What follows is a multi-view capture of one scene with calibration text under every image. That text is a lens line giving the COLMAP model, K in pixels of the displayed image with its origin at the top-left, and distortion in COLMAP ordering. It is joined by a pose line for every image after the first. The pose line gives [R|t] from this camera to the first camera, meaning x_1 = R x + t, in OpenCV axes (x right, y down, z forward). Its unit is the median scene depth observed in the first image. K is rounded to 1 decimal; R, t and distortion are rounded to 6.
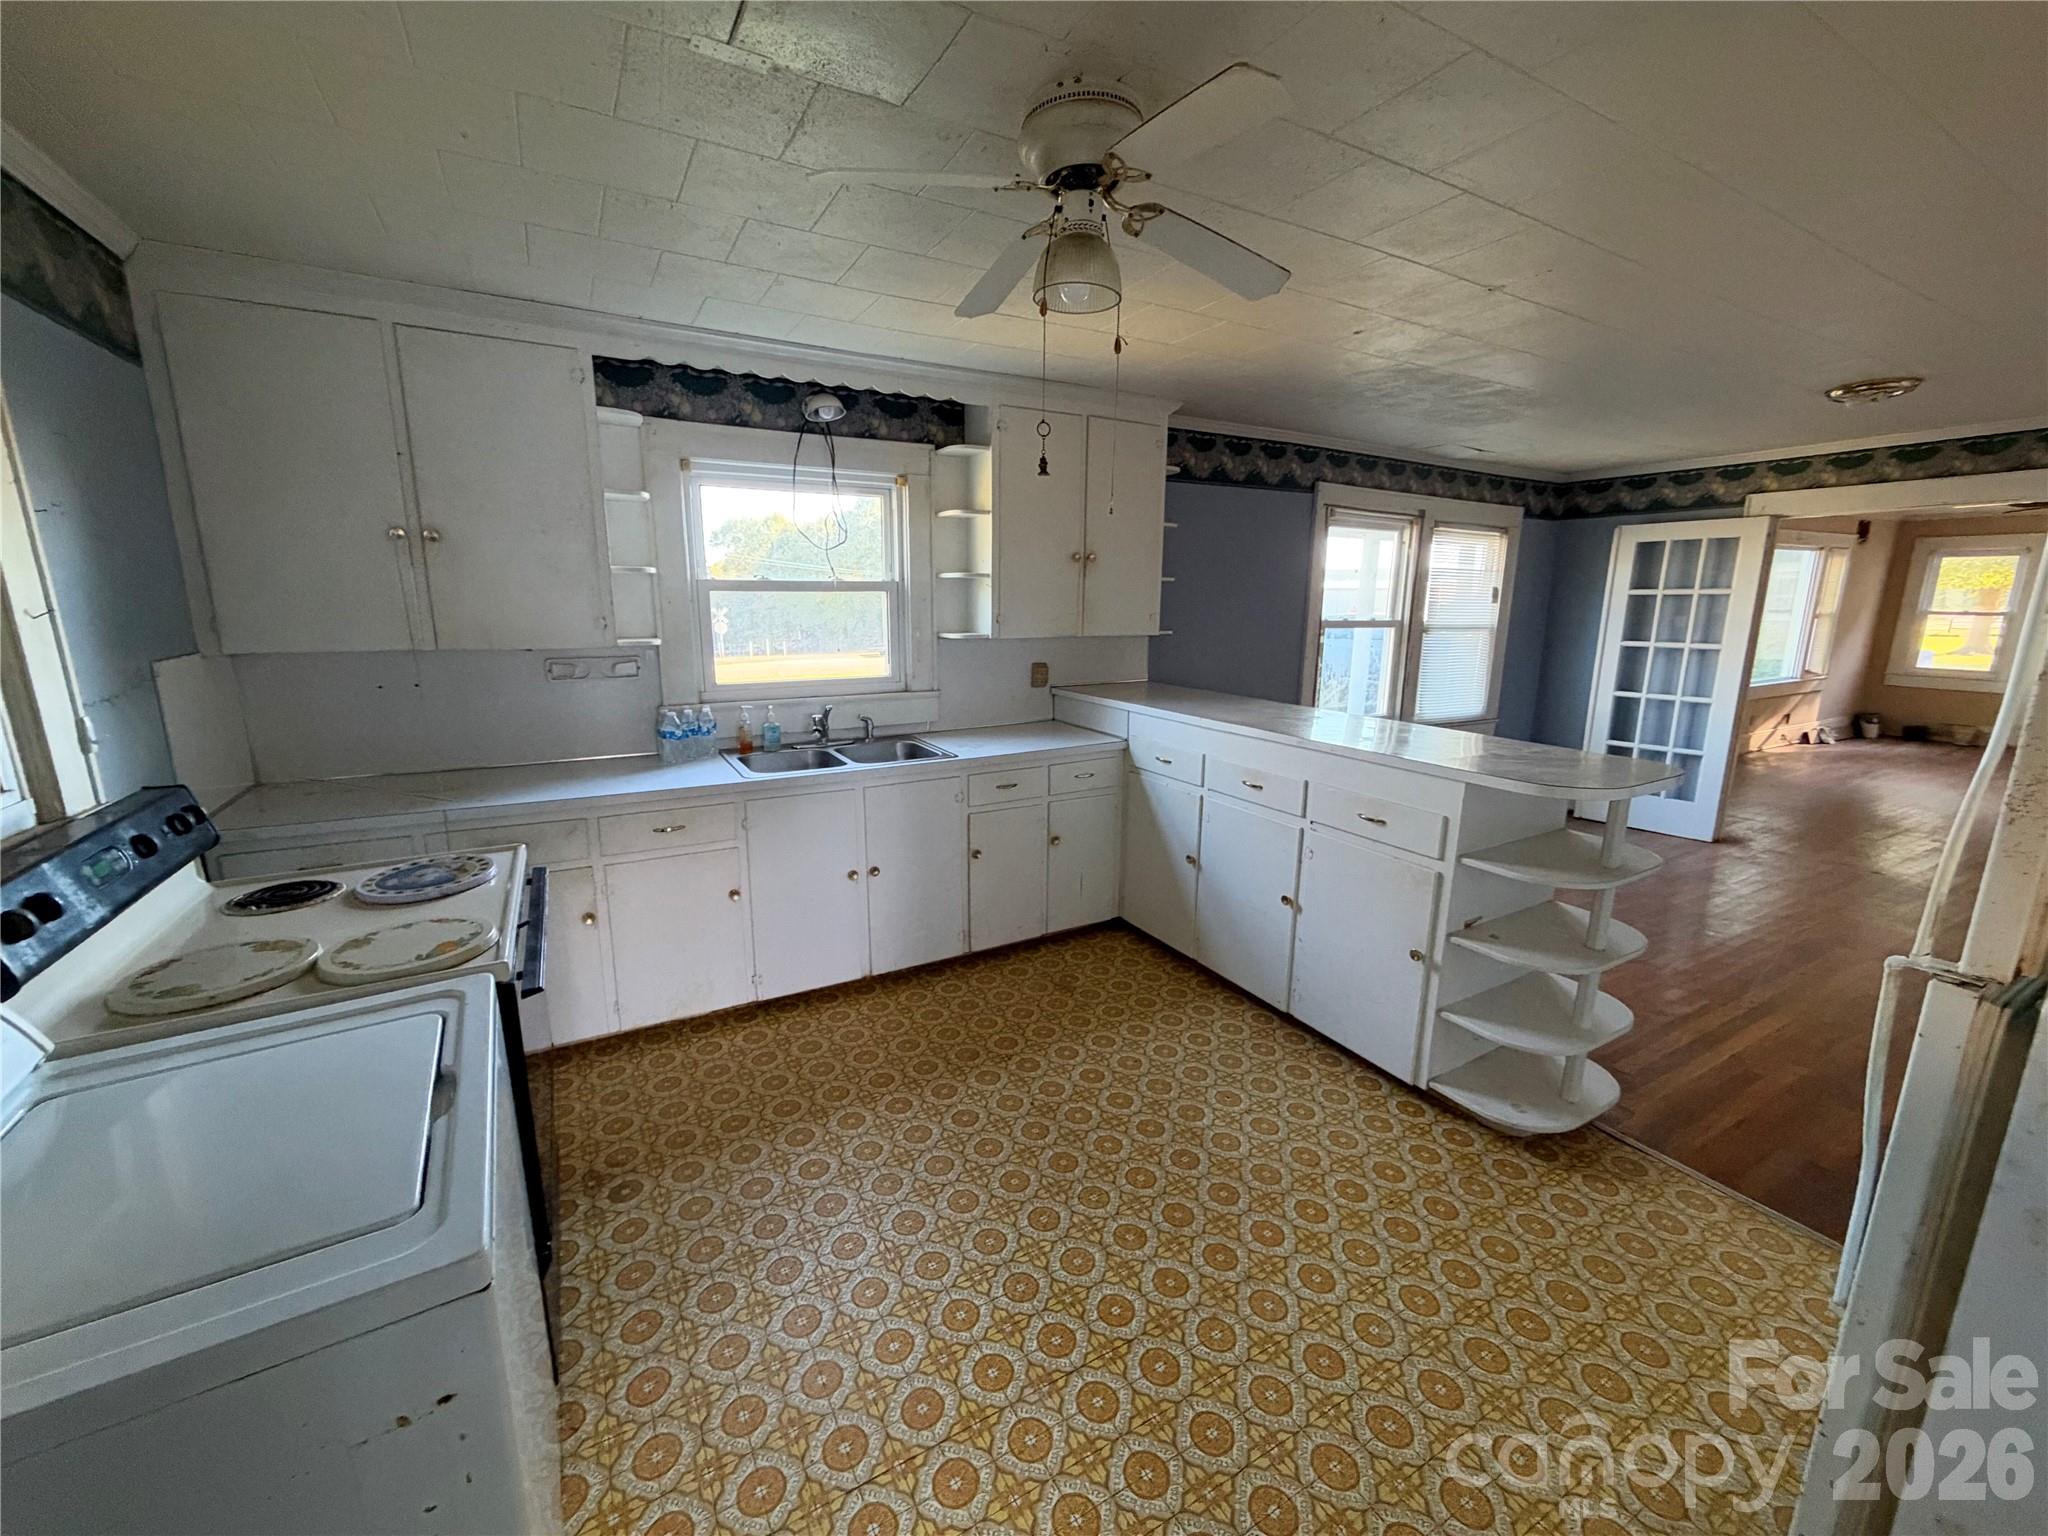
lens RADIAL K [[812.8, 0, 1019.1], [0, 812.8, 775.3], [0, 0, 1]] dist [0.000031, -0.000504]
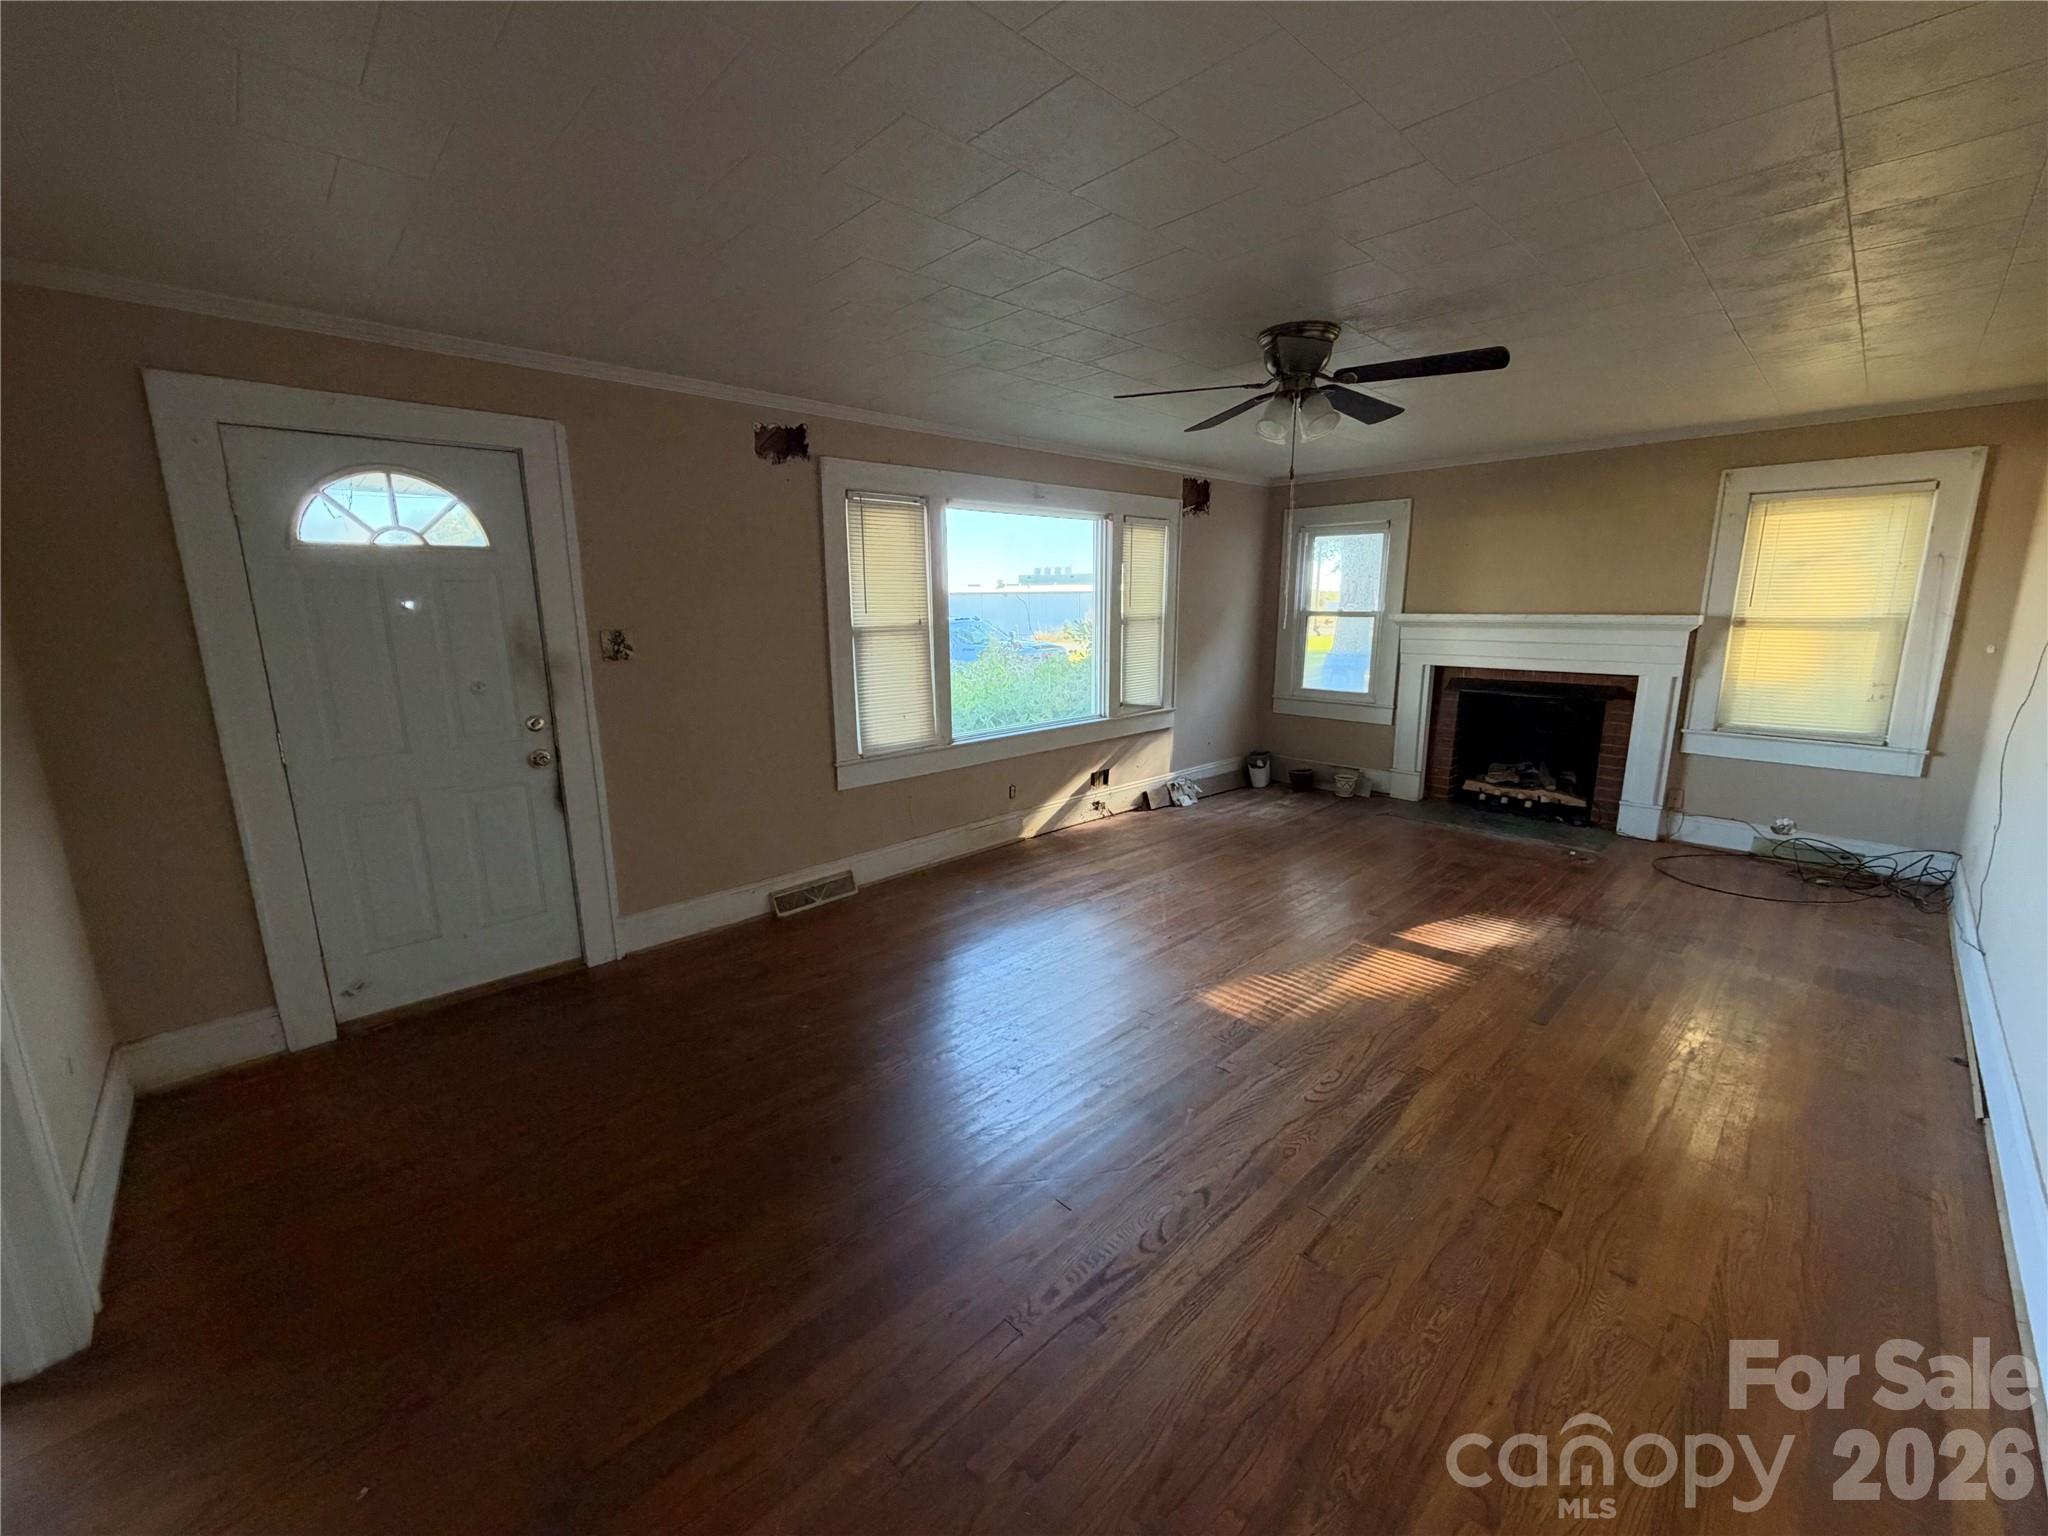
lens RADIAL K [[812.8, 0, 1017.5], [0, 812.8, 765.8], [0, 0, 1]] dist [0.000031, -0.000504]
pose [[0.969375, -0.054911, 0.239369, 1.178021], [0.057891, 0.998308, -0.005433, -0.129643], [-0.238665, 0.019124, 0.970914, 0.621563]]
